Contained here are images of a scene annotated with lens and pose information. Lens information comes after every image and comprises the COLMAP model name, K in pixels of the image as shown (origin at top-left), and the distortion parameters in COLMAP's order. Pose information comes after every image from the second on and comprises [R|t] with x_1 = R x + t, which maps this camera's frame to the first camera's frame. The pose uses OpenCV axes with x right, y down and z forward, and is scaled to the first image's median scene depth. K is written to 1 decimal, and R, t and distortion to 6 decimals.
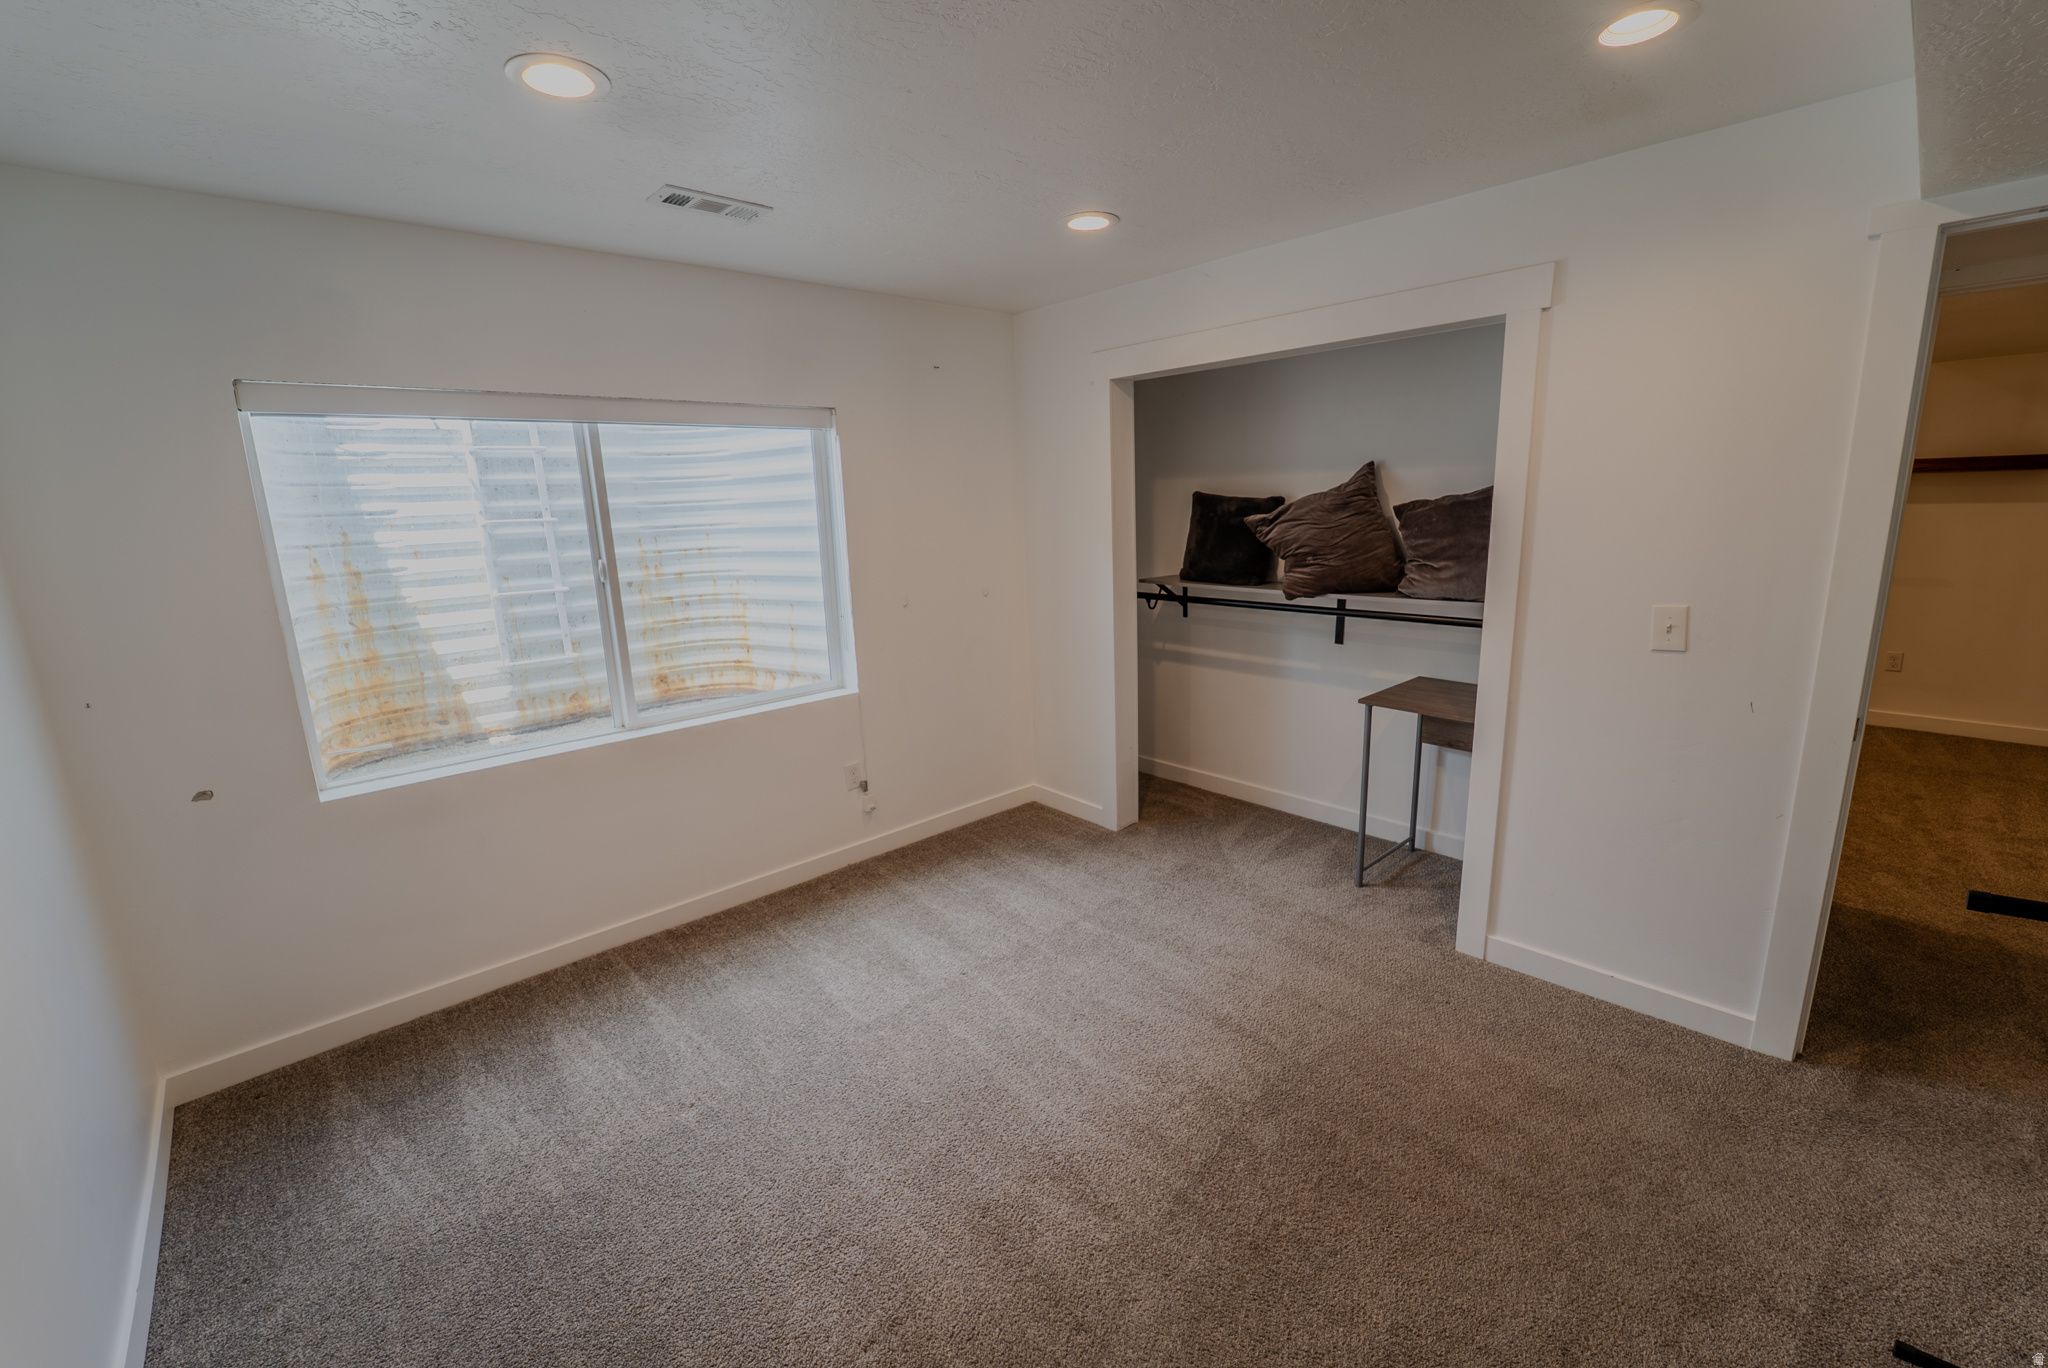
lens RADIAL K [[839.0, 0, 1029.5], [0, 839.0, 682.9], [0, 0, 1]] dist [-0.019725, -0.000112]
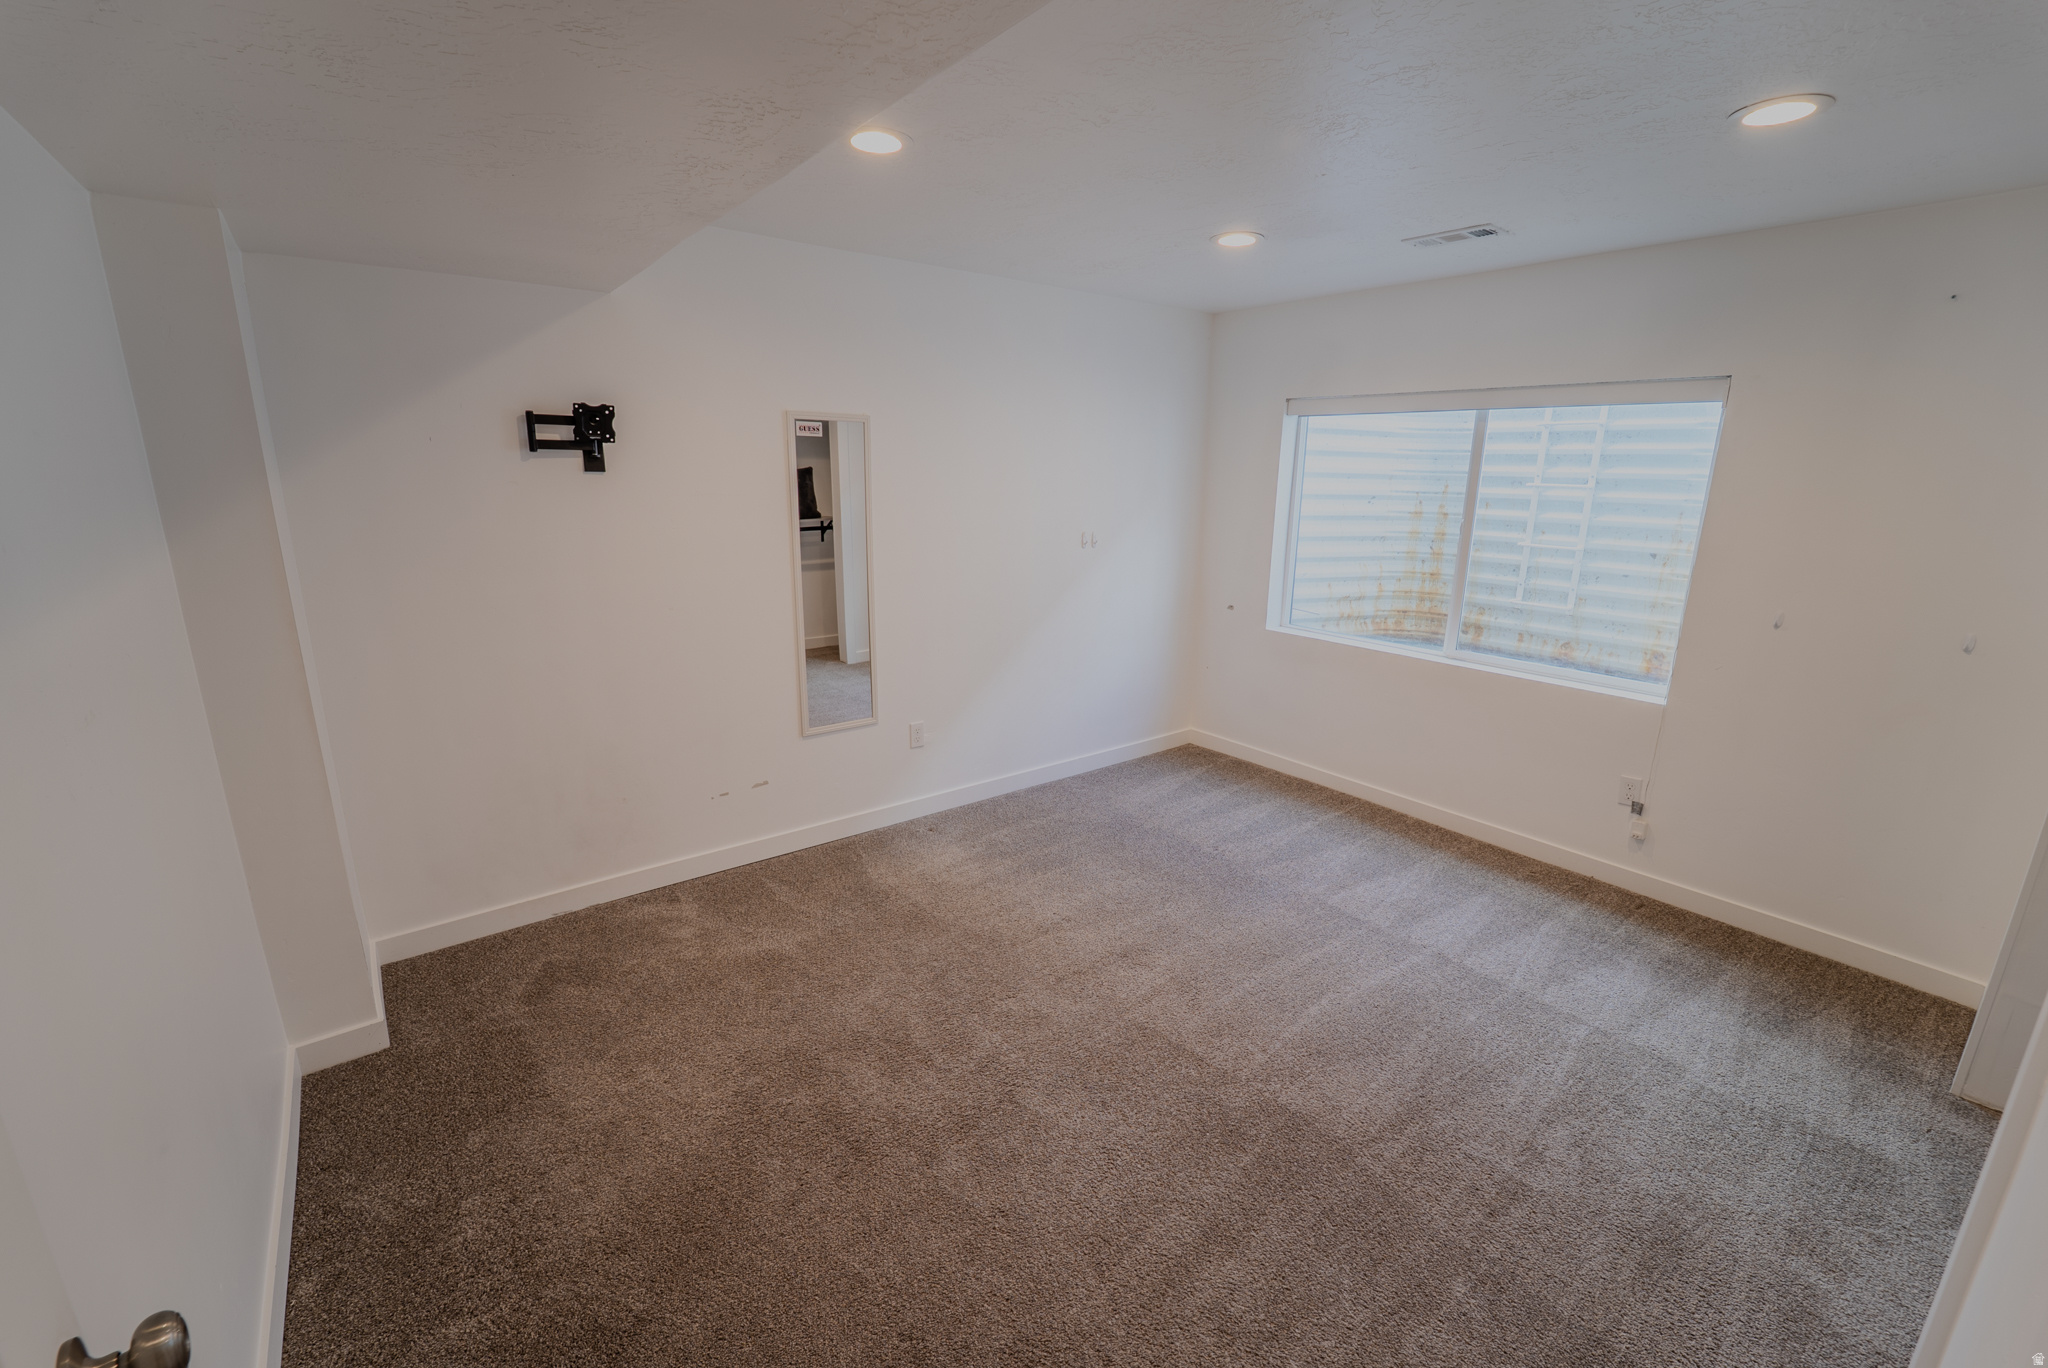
lens RADIAL K [[839.0, 0, 1029.5], [0, 839.0, 682.9], [0, 0, 1]] dist [-0.019725, -0.000112]
pose [[-0.081961, 0.282845, -0.955657, 0.710481], [-0.221288, 0.929784, 0.294166, -0.125456], [0.971758, 0.235585, -0.013616, 0.386941]]
